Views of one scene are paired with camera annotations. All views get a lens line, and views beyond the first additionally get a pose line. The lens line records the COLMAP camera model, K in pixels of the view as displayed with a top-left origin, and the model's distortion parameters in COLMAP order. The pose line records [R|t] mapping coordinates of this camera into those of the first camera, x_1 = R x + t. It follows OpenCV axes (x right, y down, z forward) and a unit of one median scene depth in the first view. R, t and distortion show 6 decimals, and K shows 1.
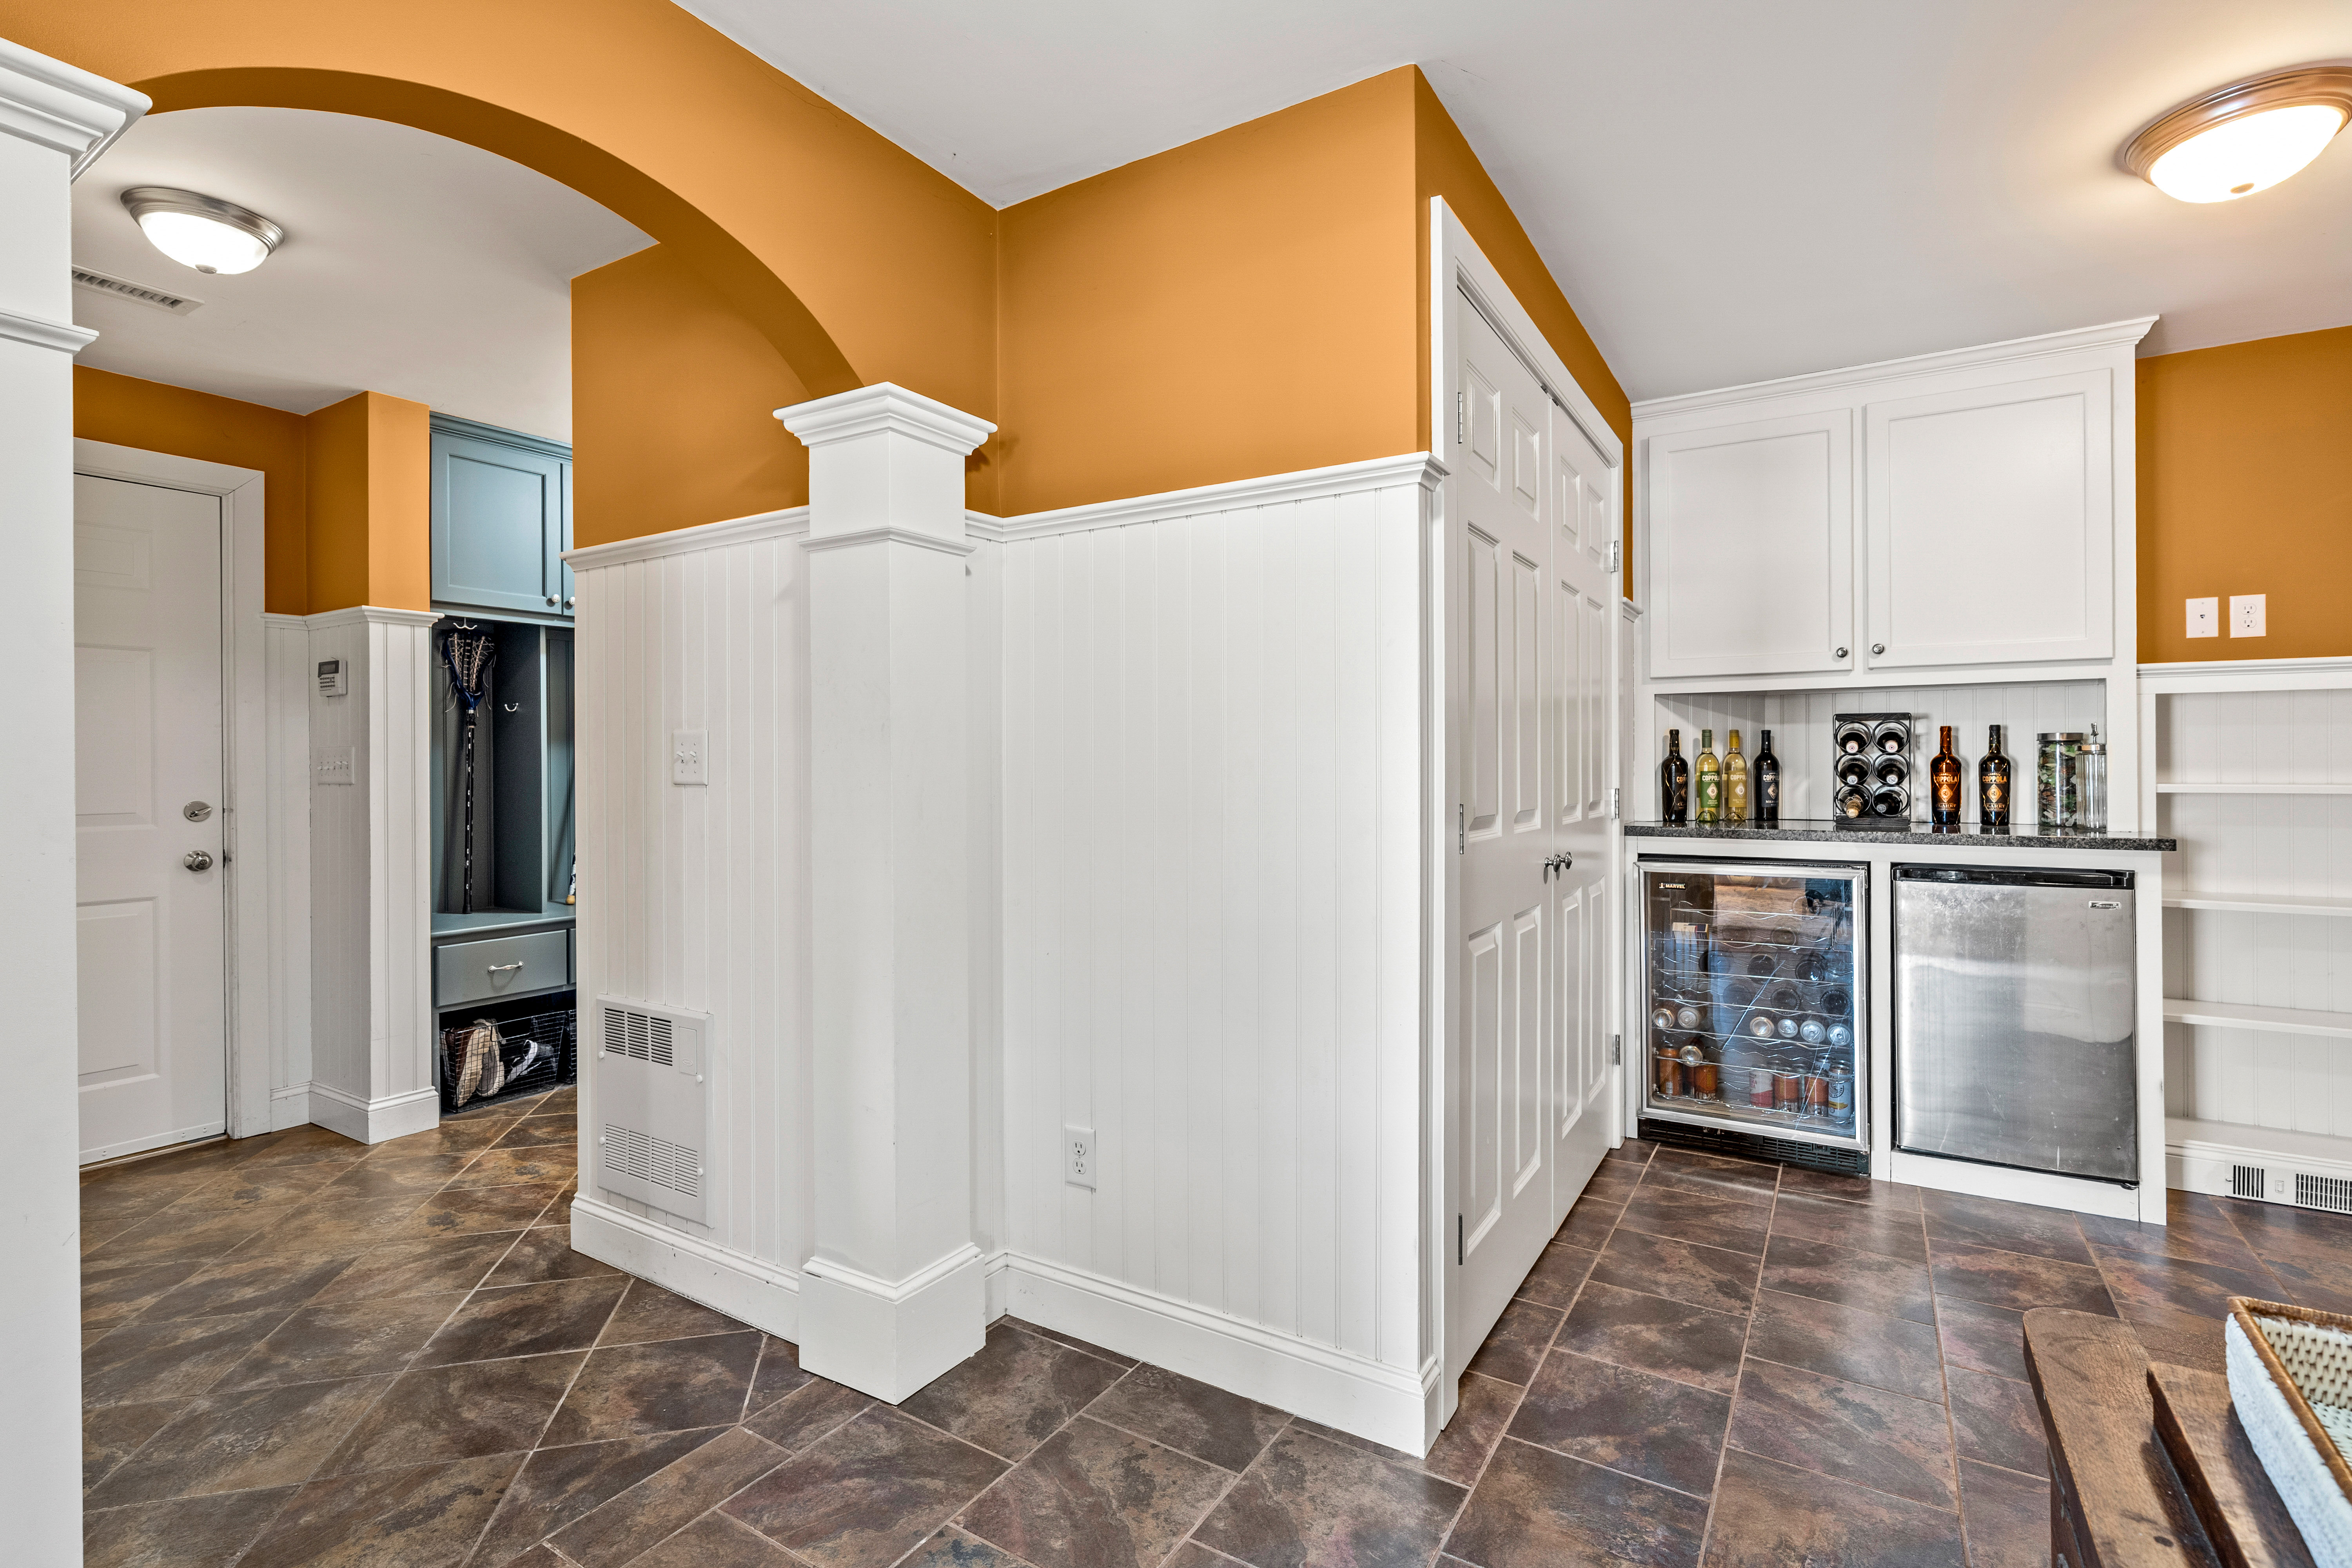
lens RADIAL K [[1078.2, 0, 1189.0], [0, 1078.2, 770.7], [0, 0, 1]] dist [-0.010494, -0.000212]
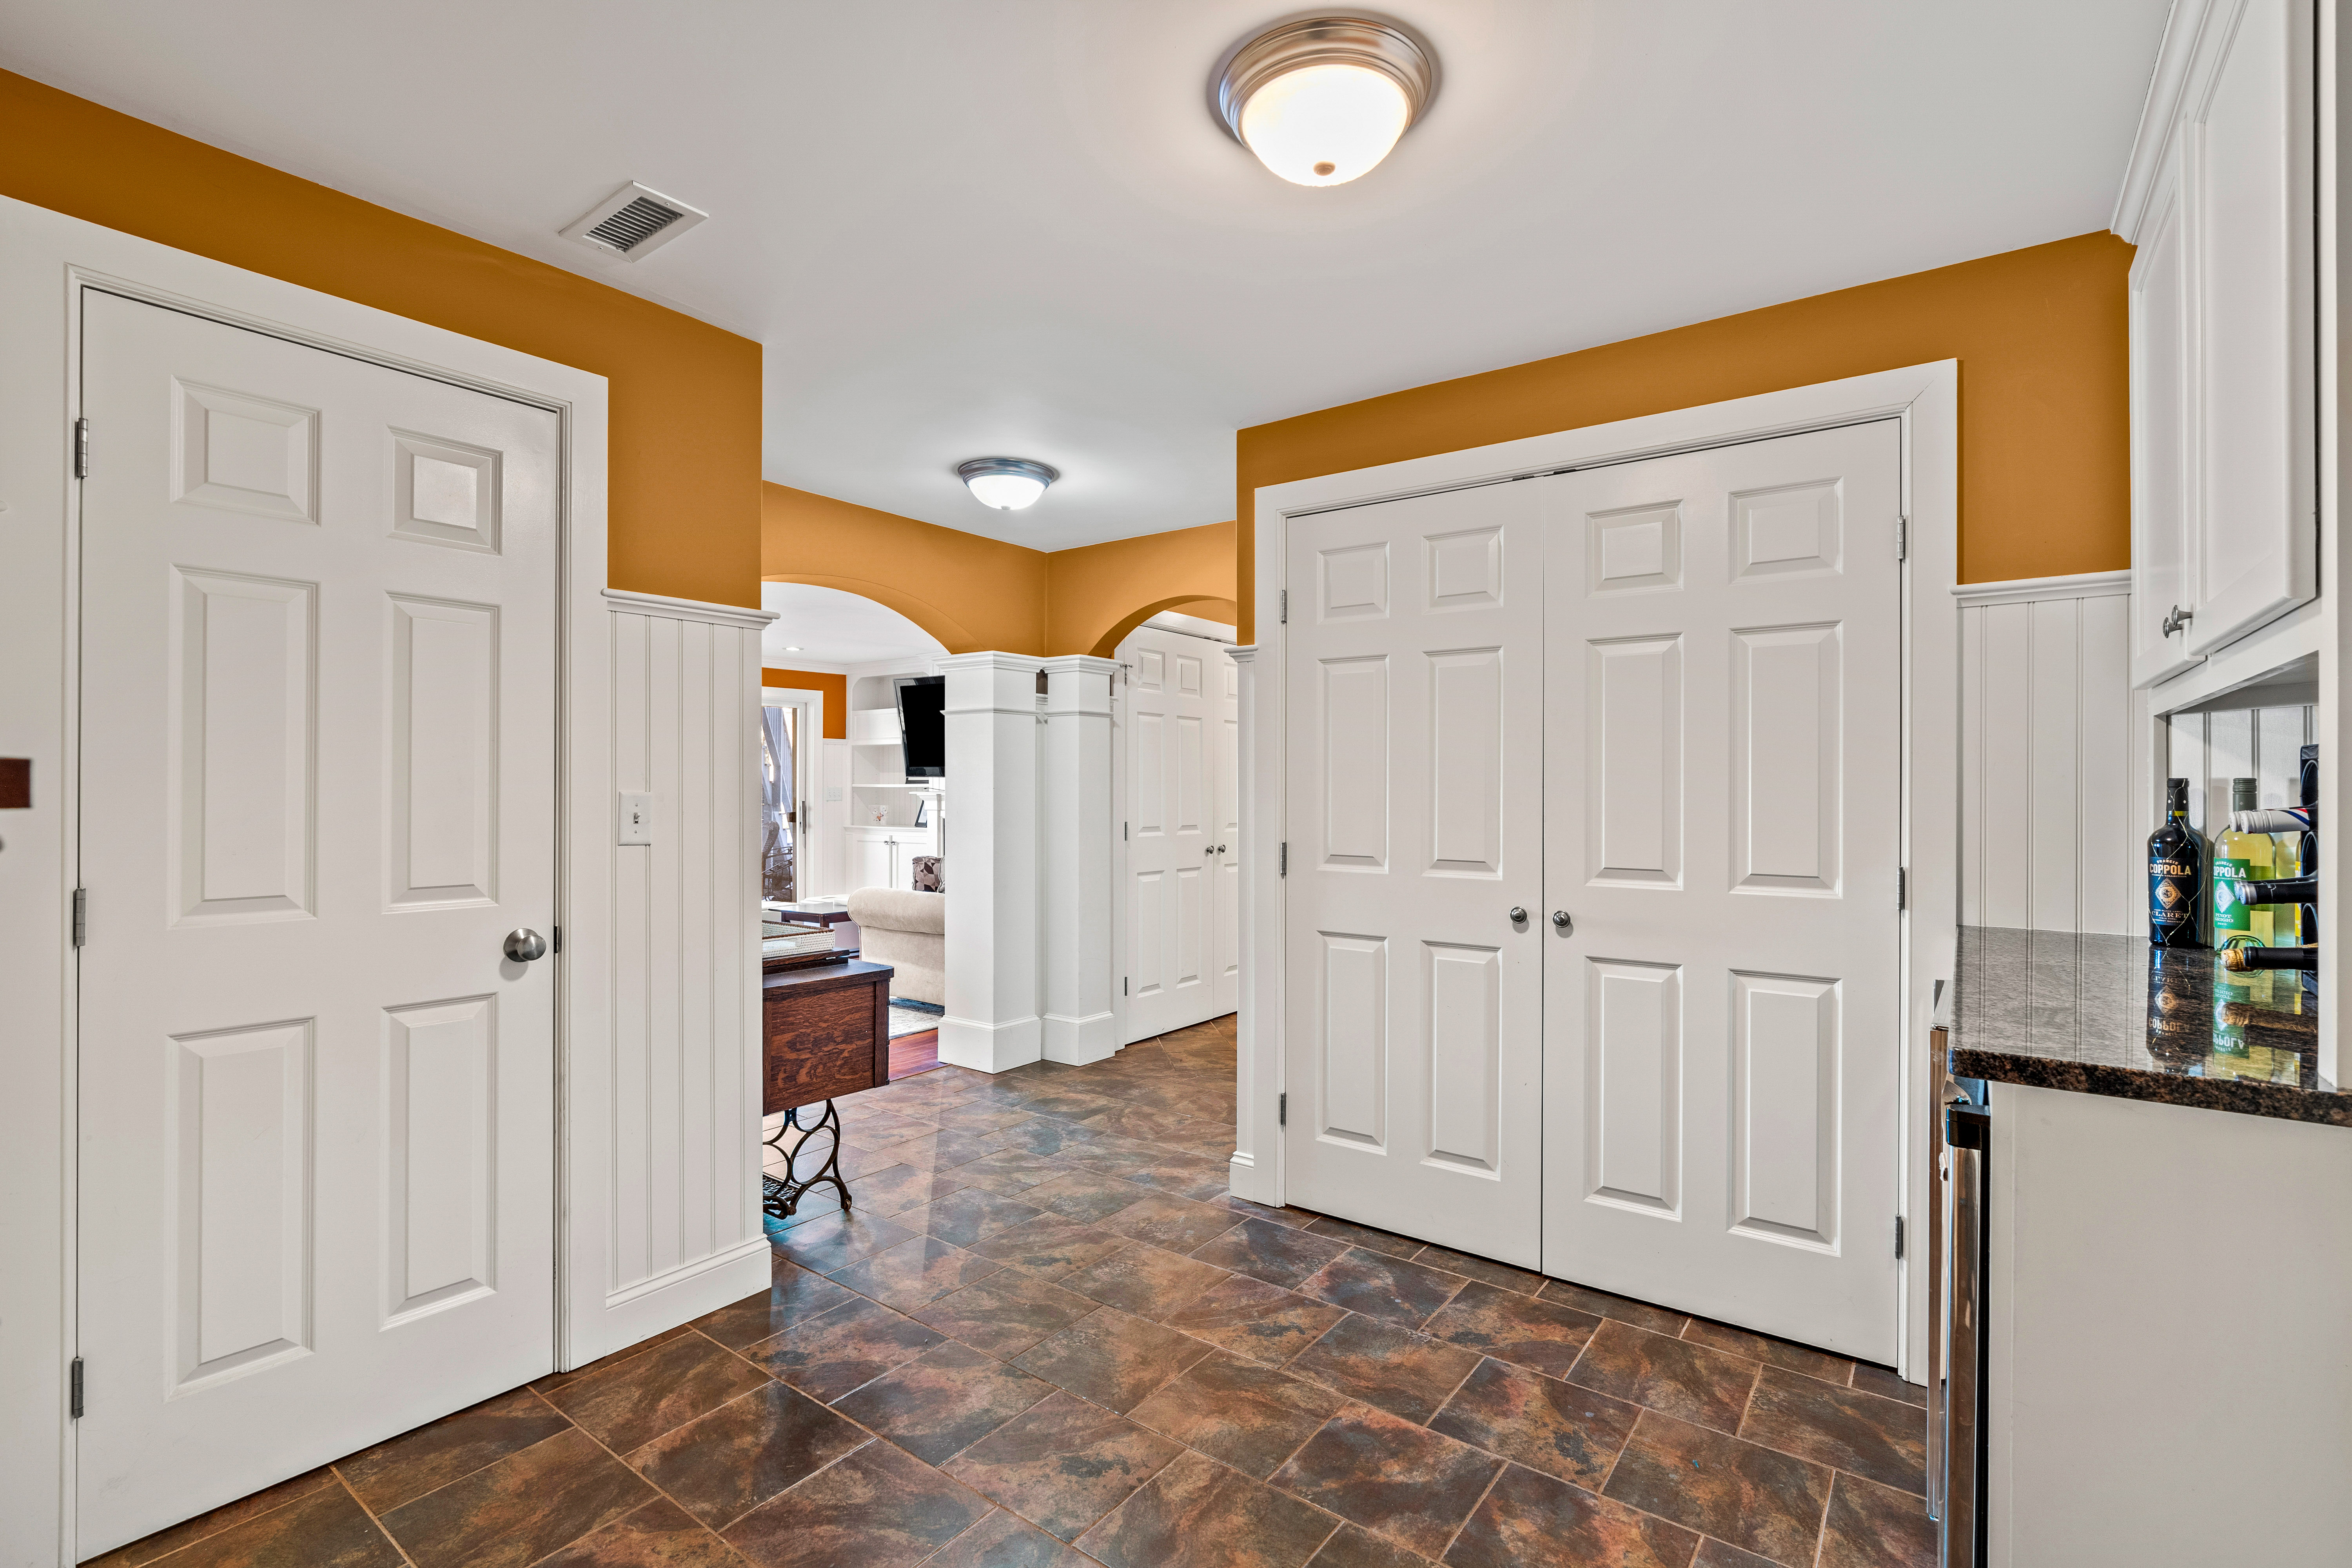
lens RADIAL K [[1078.2, 0, 1178.6], [0, 1078.2, 784.8], [0, 0, 1]] dist [-0.010494, -0.000212]
pose [[-0.085274, 0.002743, -0.996354, 1.682912], [-0.004001, 0.999987, 0.003095, -0.054654], [0.996350, 0.004250, -0.085262, 0.869683]]
